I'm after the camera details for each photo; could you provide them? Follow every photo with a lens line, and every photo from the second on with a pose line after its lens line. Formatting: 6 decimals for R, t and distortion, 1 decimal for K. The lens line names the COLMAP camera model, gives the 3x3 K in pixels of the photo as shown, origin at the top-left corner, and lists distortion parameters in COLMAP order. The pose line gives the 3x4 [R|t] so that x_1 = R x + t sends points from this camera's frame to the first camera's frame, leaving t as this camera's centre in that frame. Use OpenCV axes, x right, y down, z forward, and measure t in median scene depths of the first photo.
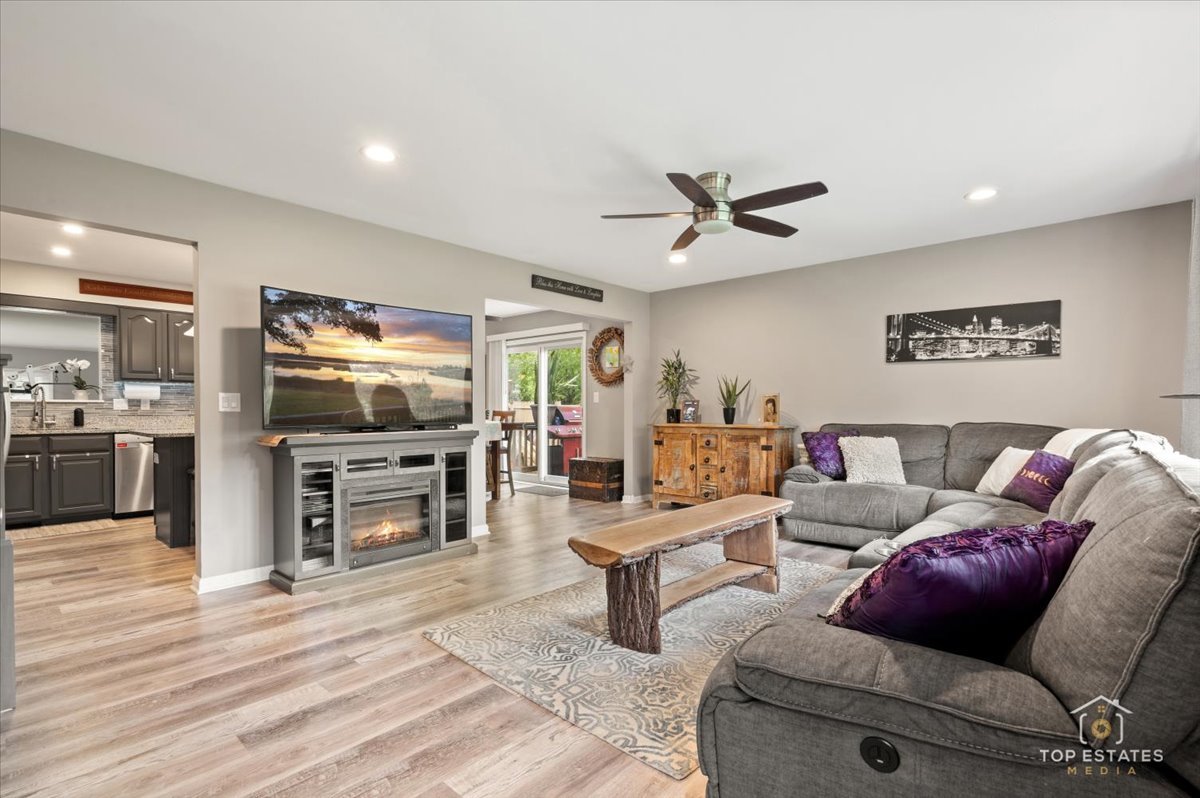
lens RADIAL K [[561.0, 0, 615.2], [0, 561.0, 413.4], [0, 0, 1]] dist [-0.002520, -0.000041]
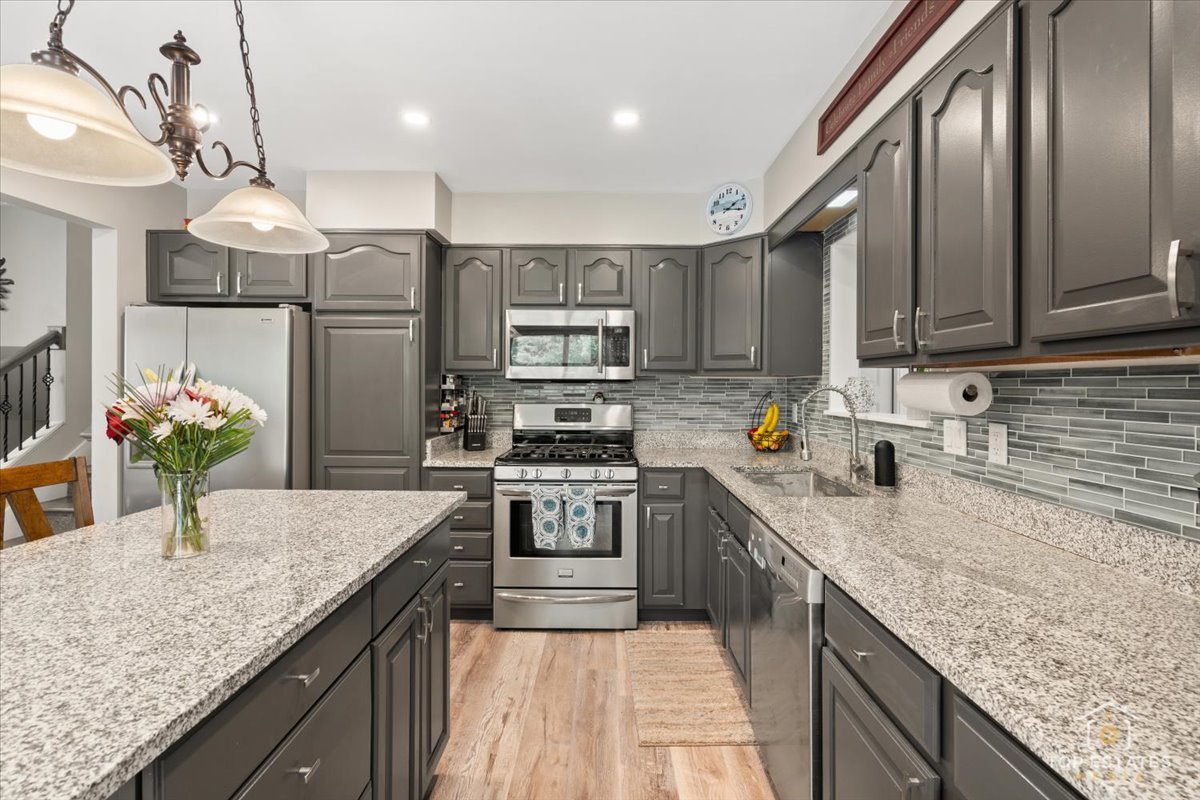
lens RADIAL K [[555.2, 0, 605.3], [0, 555.2, 388.0], [0, 0, 1]] dist [-0.000085, 0.000295]
pose [[-0.756247, -0.000117, -0.654287, -0.551402], [-0.011542, 0.999847, 0.013162, -0.047549], [0.654185, 0.017505, -0.756132, 1.148656]]
